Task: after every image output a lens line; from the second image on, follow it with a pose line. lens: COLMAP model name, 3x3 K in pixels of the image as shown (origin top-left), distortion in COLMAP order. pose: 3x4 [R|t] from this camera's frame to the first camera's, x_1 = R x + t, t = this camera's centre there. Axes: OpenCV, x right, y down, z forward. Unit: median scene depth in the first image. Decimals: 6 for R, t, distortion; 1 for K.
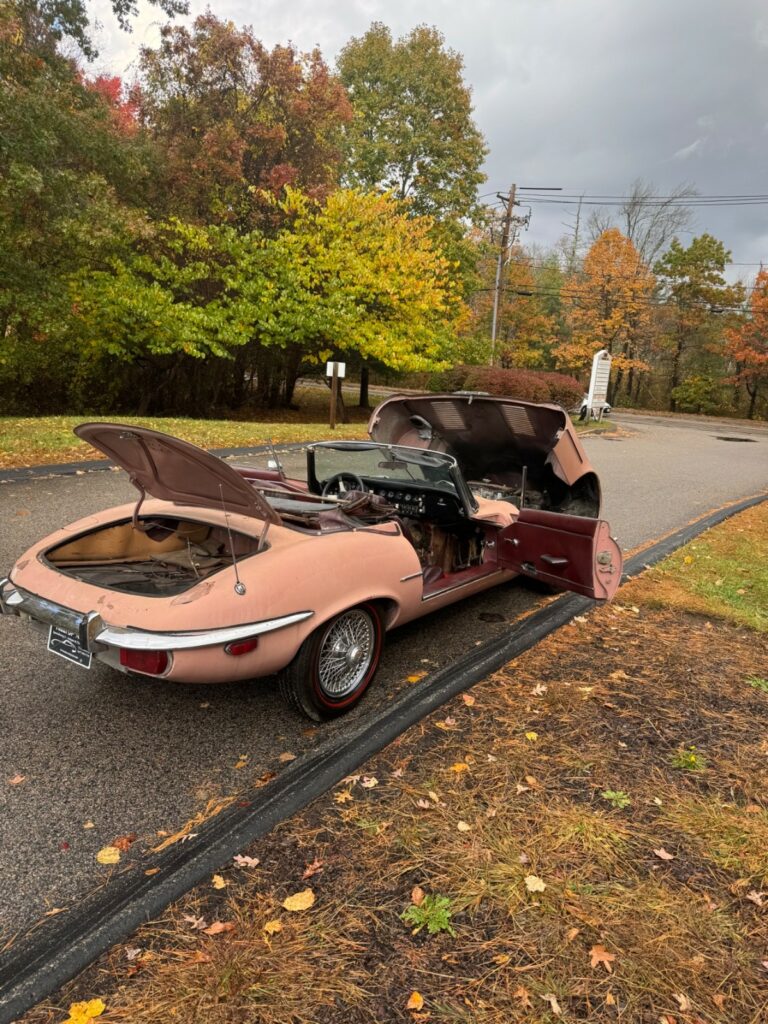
lens RADIAL K [[730.6, 0, 384.0], [0, 730.6, 512.0], [0, 0, 1]] dist [0.119624, -0.229566]
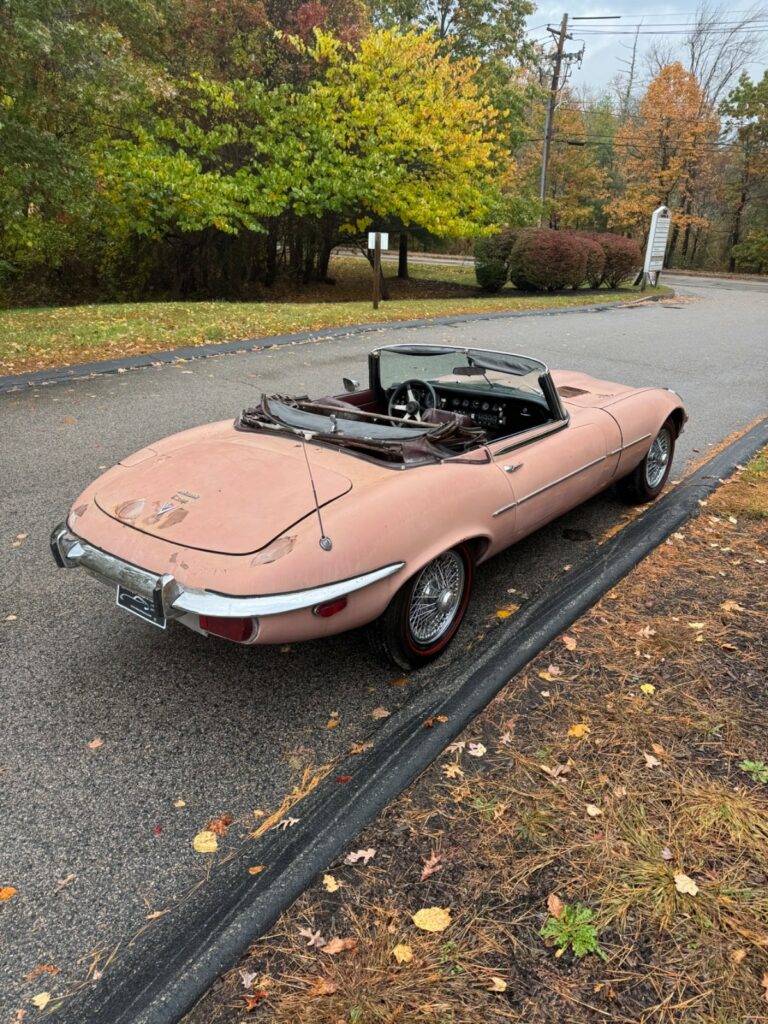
lens RADIAL K [[738.6, 0, 386.9], [0, 738.6, 513.7], [0, 0, 1]] dist [0.005222, -0.010700]
pose [[0.998664, -0.017023, -0.048783, -0.015051], [0.025135, 0.984975, 0.170856, -0.014944], [0.045142, -0.171854, 0.984088, 0.027859]]
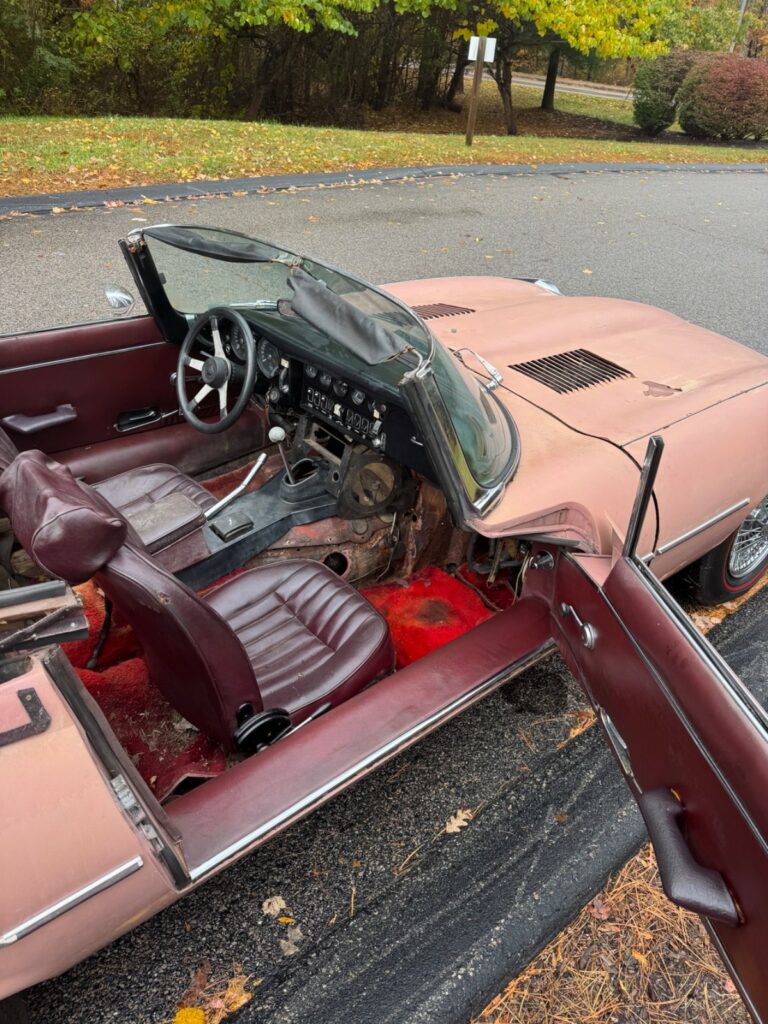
lens RADIAL K [[735.6, 0, 376.1], [0, 735.6, 515.5], [0, 0, 1]] dist [-0.012281, 0.000654]
pose [[0.968282, 0.141448, -0.205967, 0.040687], [-0.057962, 0.929003, 0.365505, -0.032625], [0.243044, -0.341973, 0.907736, 0.198454]]
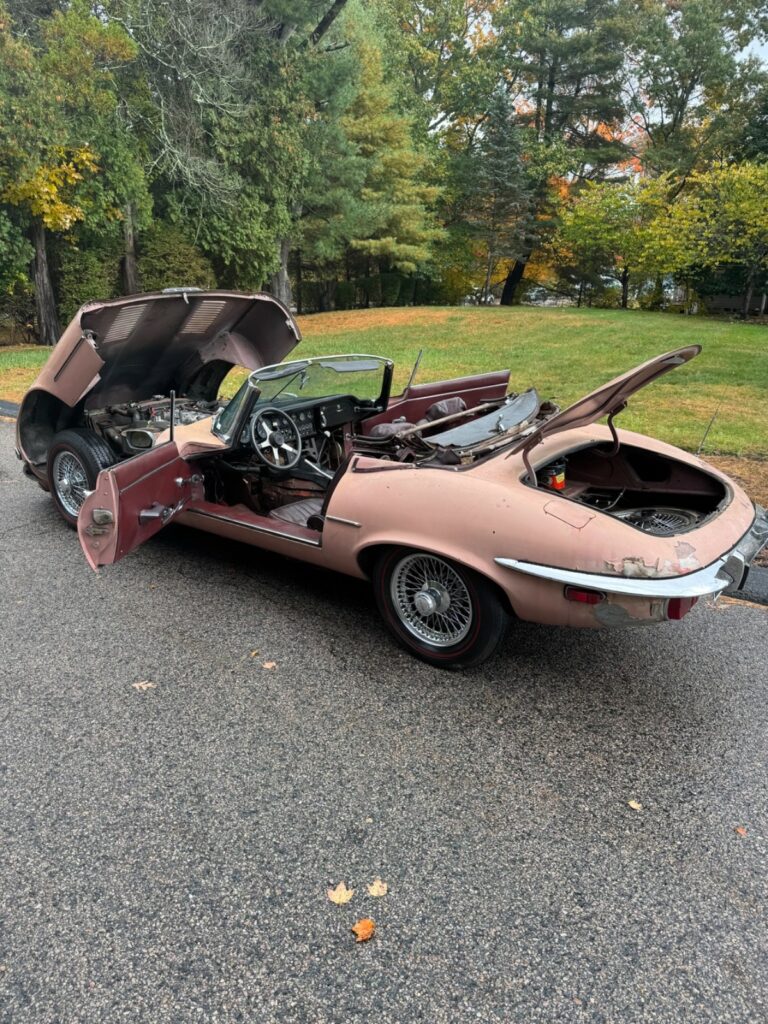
lens RADIAL K [[734.8, 0, 380.4], [0, 734.8, 516.7], [0, 0, 1]] dist [0.039526, -0.073870]
pose [[0.009356, -0.359360, 0.933152, -0.264275], [0.177198, 0.919020, 0.352142, -0.064353], [-0.984131, 0.162058, 0.072276, 0.272975]]
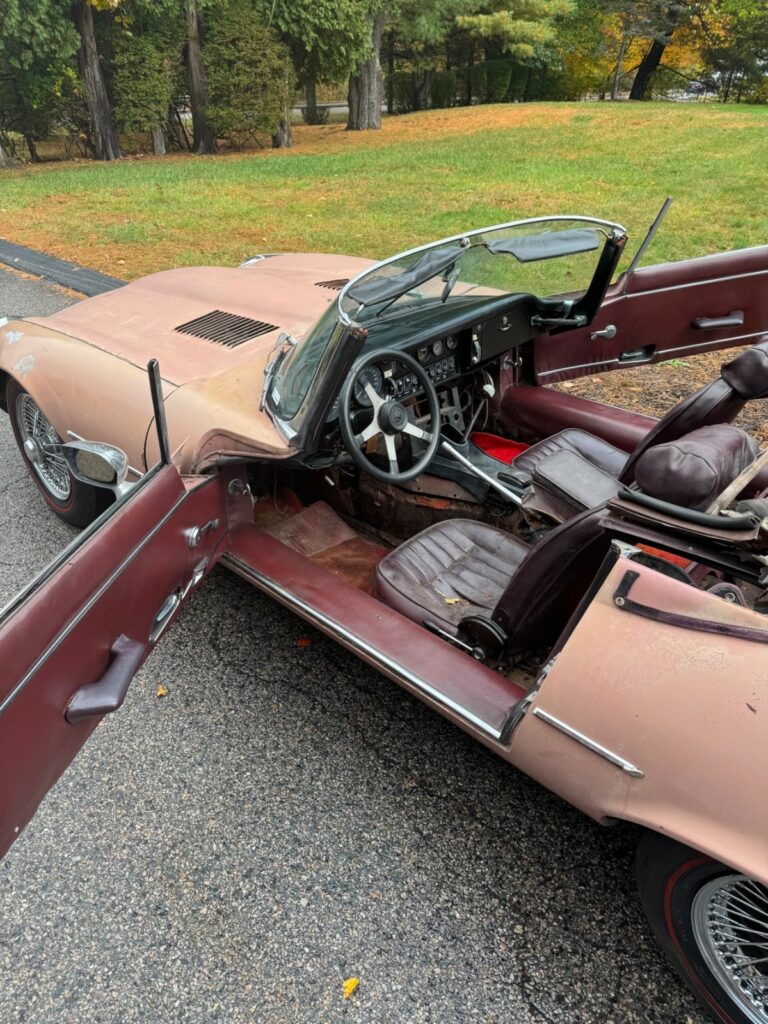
lens RADIAL K [[735.6, 0, 376.1], [0, 735.6, 515.5], [0, 0, 1]] dist [-0.012281, 0.000654]
pose [[0.126504, -0.563490, 0.816380, -0.132522], [0.197965, 0.820777, 0.535849, -0.059357], [-0.972012, 0.093827, 0.215383, 0.299216]]
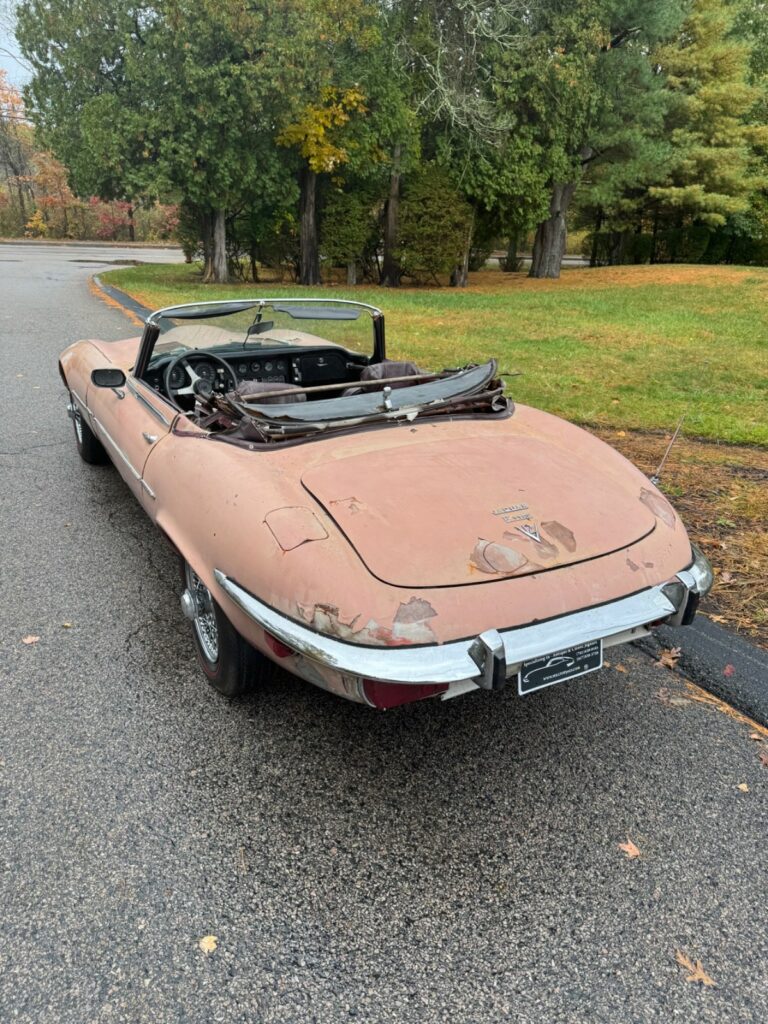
lens RADIAL K [[738.6, 0, 386.9], [0, 738.6, 513.7], [0, 0, 1]] dist [0.005222, -0.010700]
pose [[0.407667, -0.372409, 0.833738, -0.199200], [0.153829, 0.928014, 0.339302, -0.038491], [-0.900080, -0.010069, 0.435608, 0.171952]]
